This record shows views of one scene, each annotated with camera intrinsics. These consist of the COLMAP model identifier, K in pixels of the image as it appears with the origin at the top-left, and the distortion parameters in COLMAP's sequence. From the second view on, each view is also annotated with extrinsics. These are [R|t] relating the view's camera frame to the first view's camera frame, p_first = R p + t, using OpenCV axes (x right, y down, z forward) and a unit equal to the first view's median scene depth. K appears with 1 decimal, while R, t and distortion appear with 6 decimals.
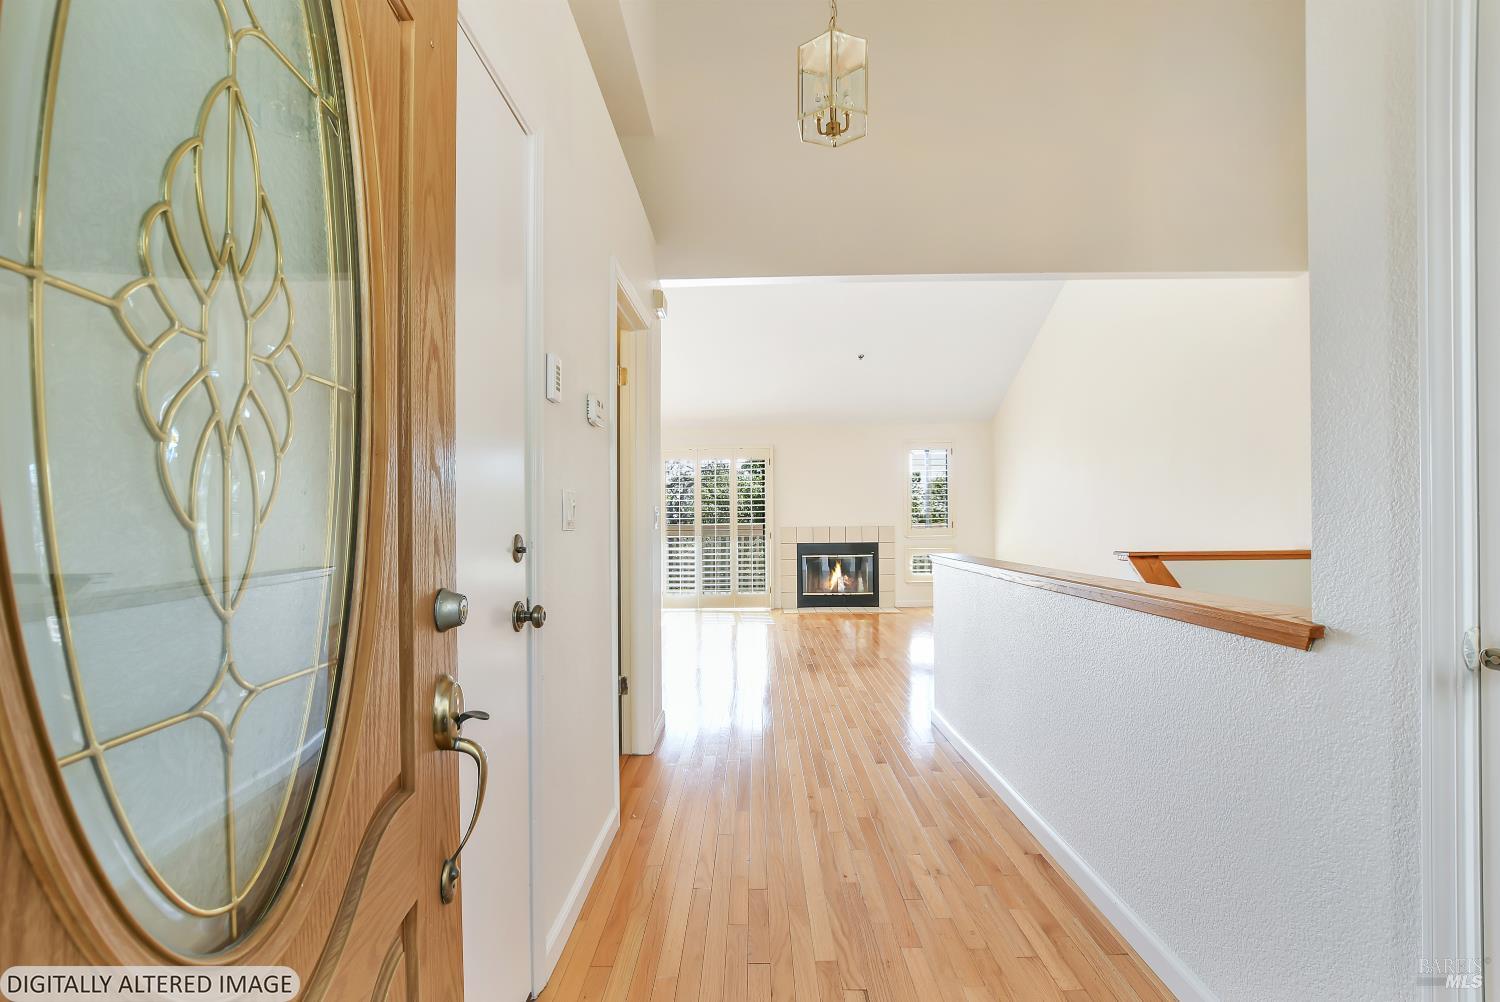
lens RADIAL K [[672.8, 0, 753.5], [0, 672.8, 509.6], [0, 0, 1]] dist [-0.026299, 0.000758]
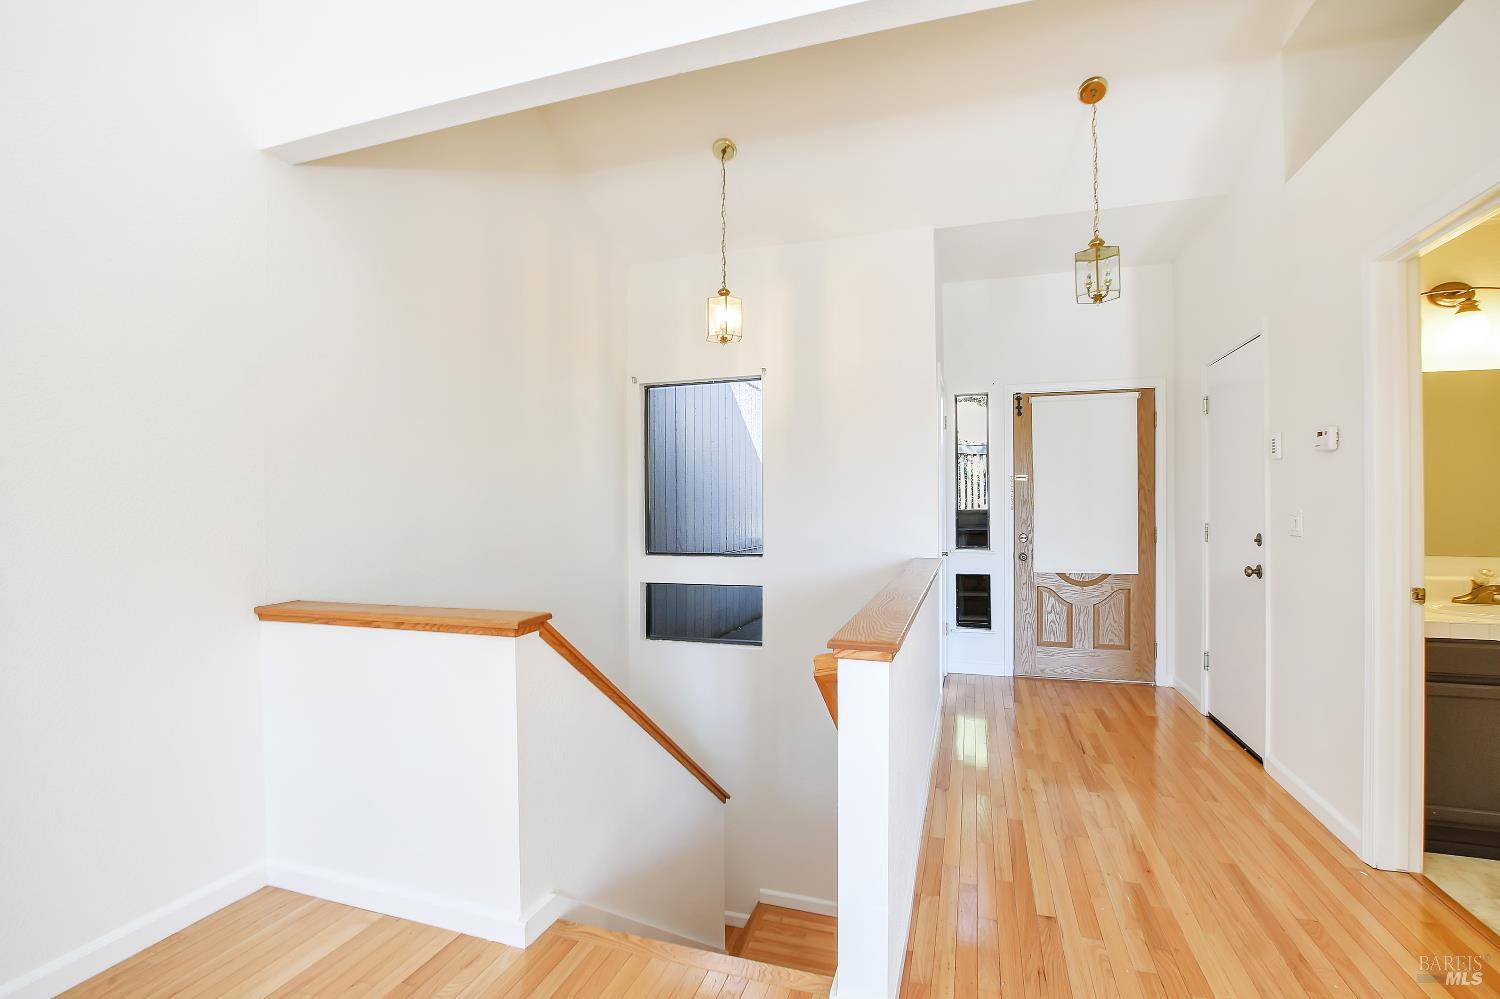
lens RADIAL K [[672.8, 0, 753.5], [0, 672.8, 508.1], [0, 0, 1]] dist [-0.026299, 0.000758]
pose [[-0.952606, 0.006702, 0.304131, 0.374819], [0.003909, 0.999944, -0.009793, -0.018407], [-0.304180, -0.008140, -0.952580, 2.404957]]
